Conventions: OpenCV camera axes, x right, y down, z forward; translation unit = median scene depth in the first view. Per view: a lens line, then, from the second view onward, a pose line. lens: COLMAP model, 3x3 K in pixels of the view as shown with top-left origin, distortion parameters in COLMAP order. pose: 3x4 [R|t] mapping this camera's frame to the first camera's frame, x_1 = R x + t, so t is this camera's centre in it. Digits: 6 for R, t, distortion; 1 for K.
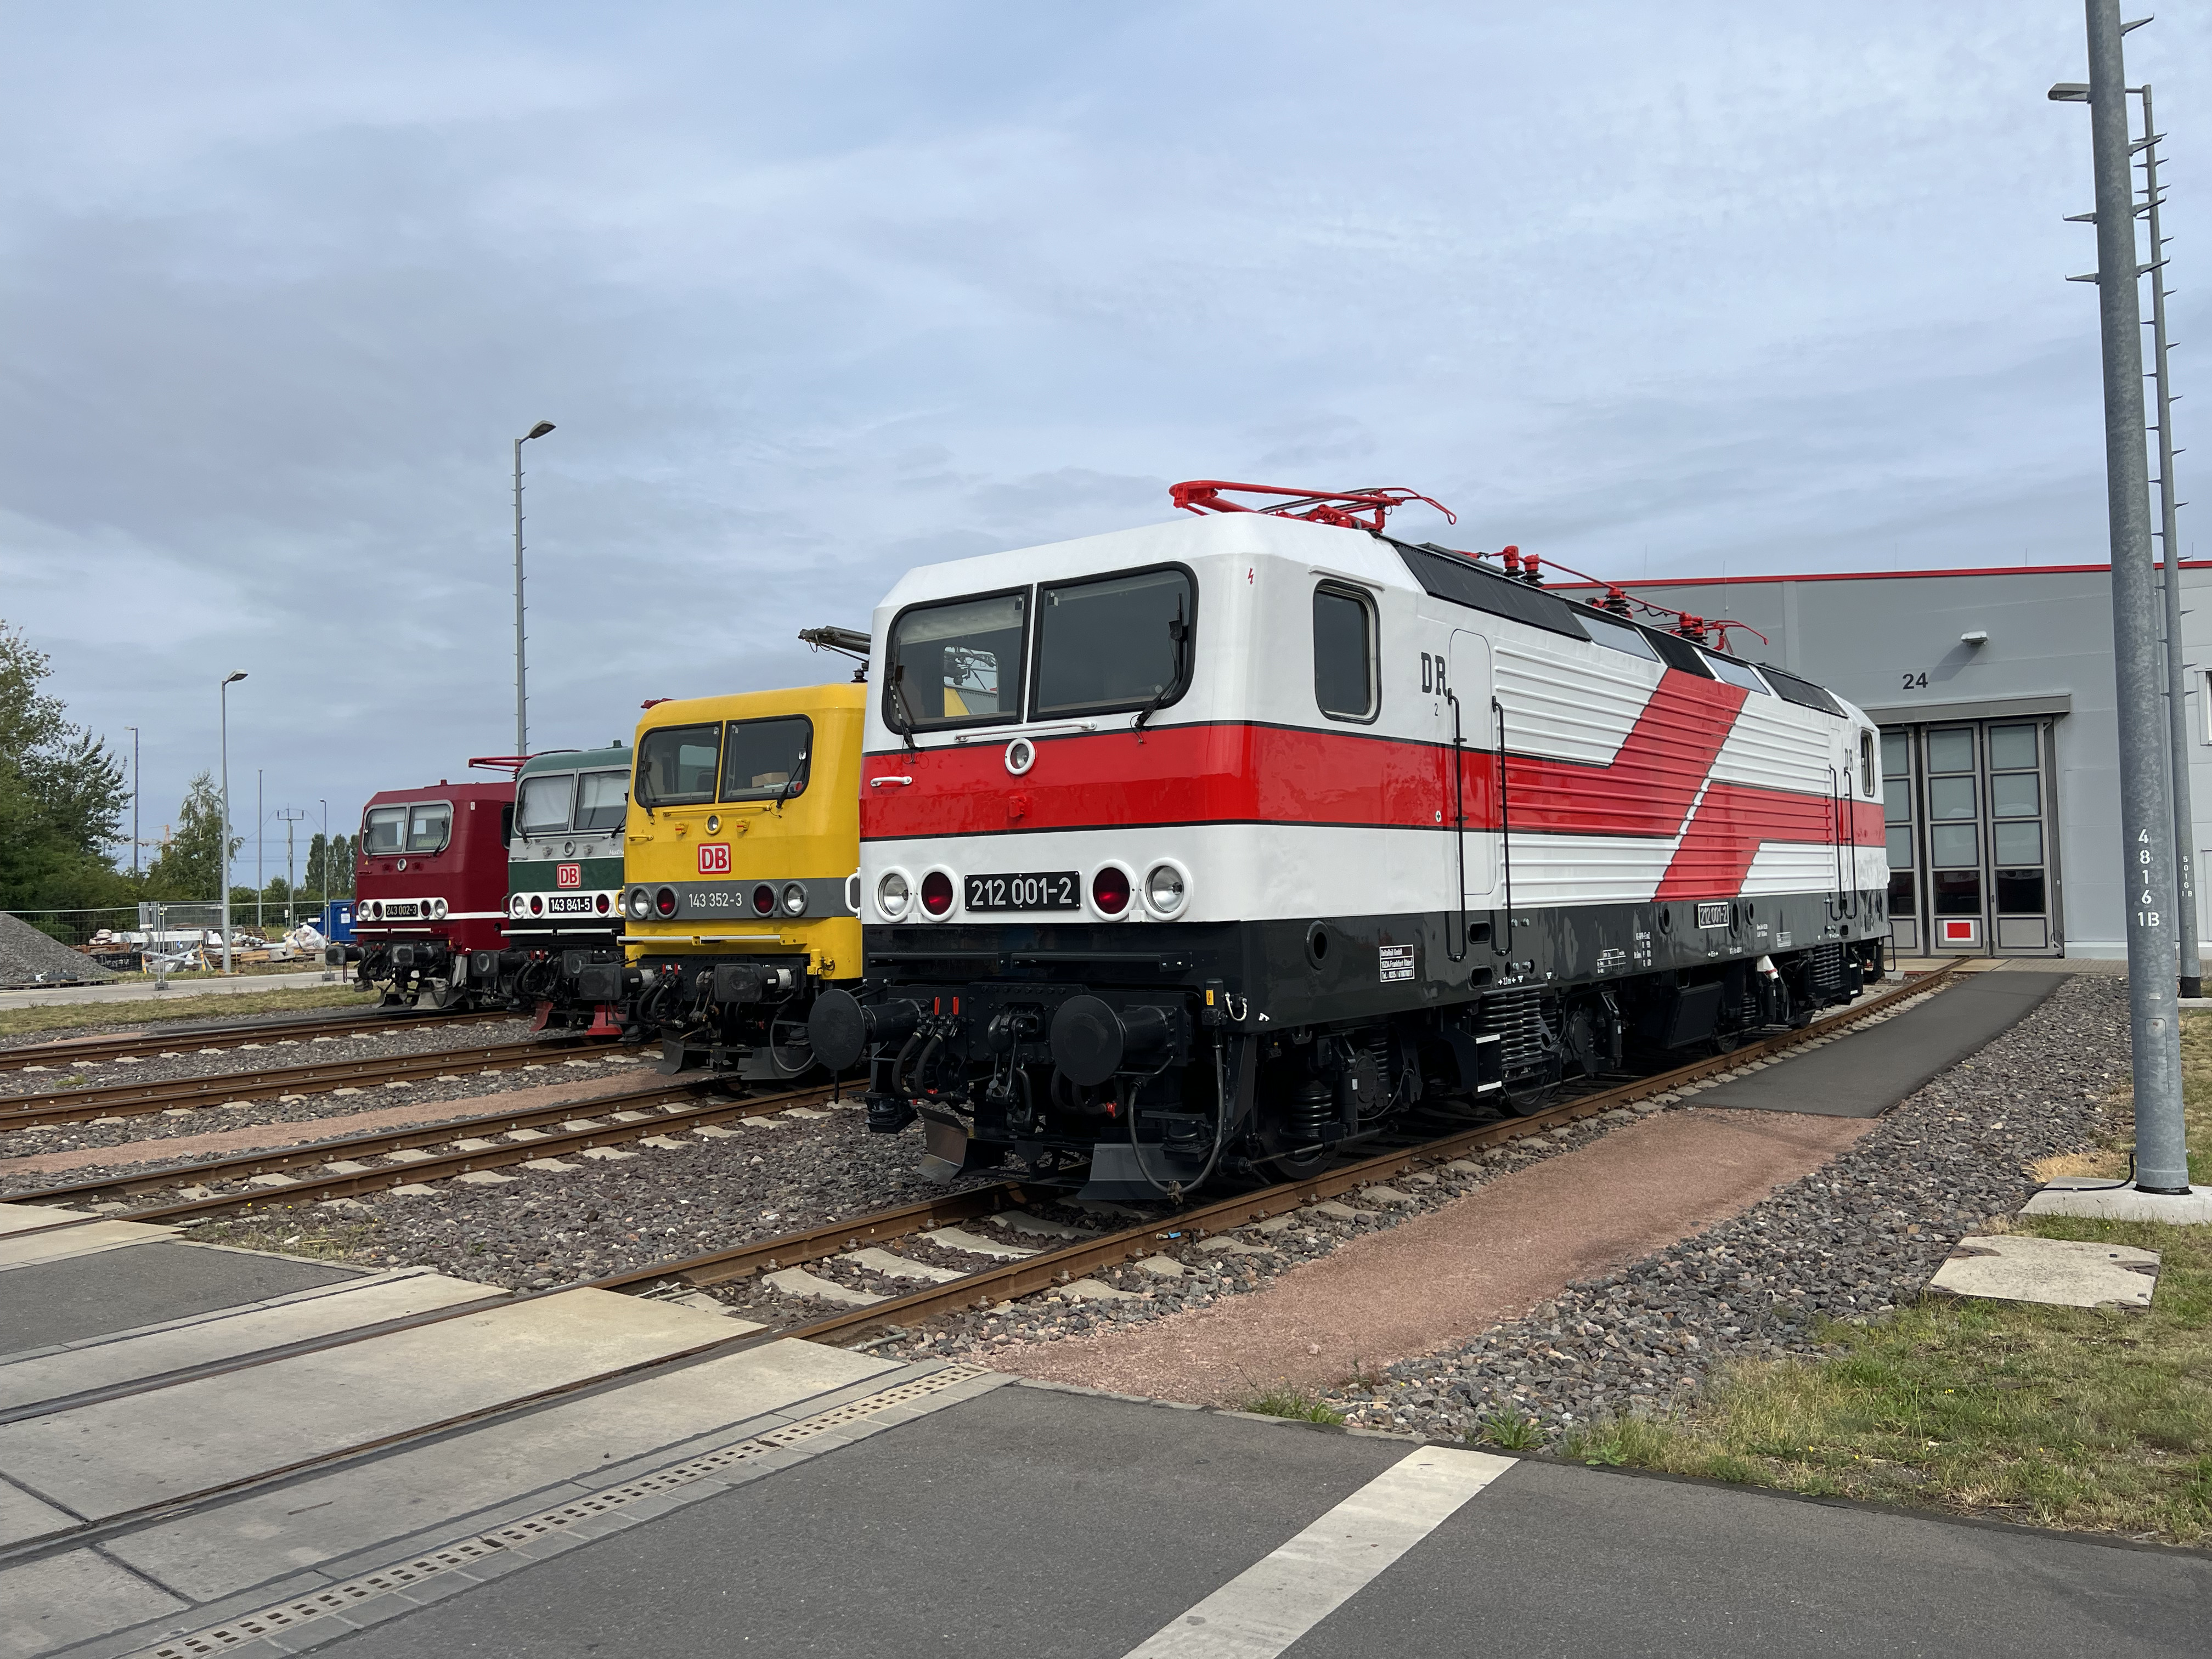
lens RADIAL K [[1677.3, 0, 1112.5], [0, 1677.3, 808.0], [0, 0, 1]] dist [0.070334, -0.090058]
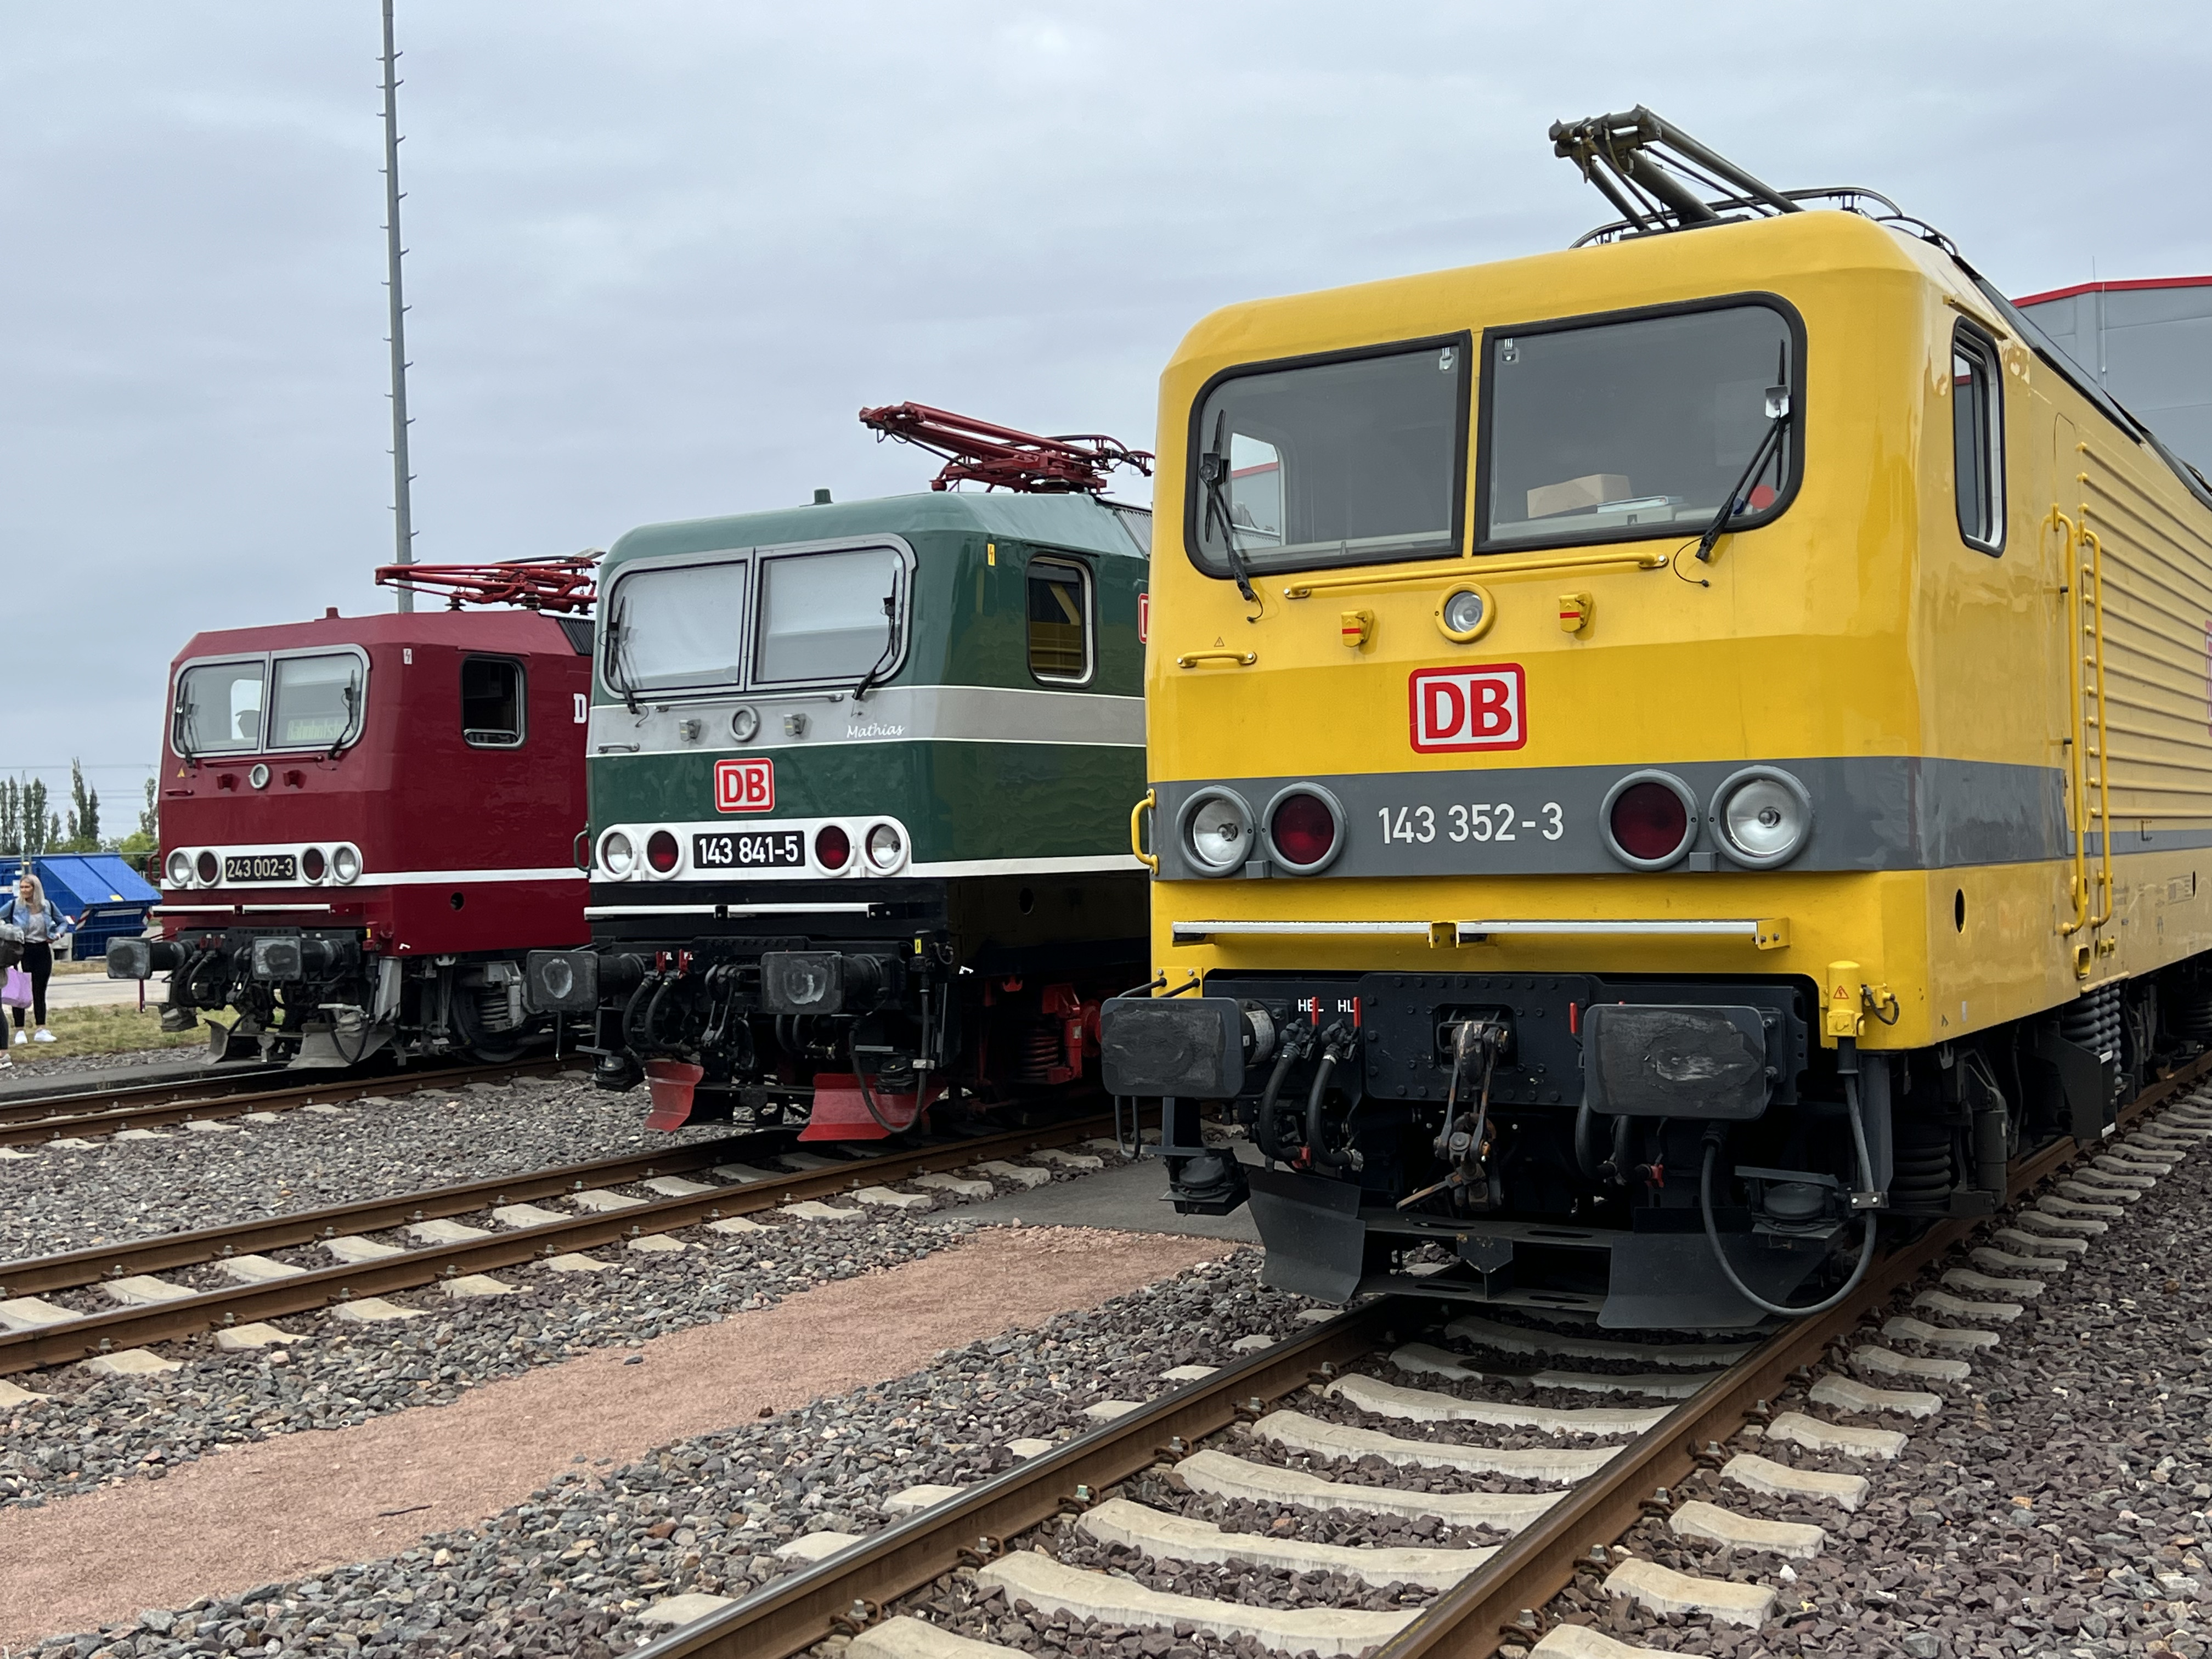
lens RADIAL K [[2438.5, 0, 1092.7], [0, 2438.5, 826.5], [0, 0, 1]] dist [0.193143, -0.508511]
pose [[0.999915, -0.000517, 0.013001, -0.481992], [0.000001, 0.999216, 0.039585, 0.051027], [-0.013011, -0.039581, 0.999132, 0.706874]]
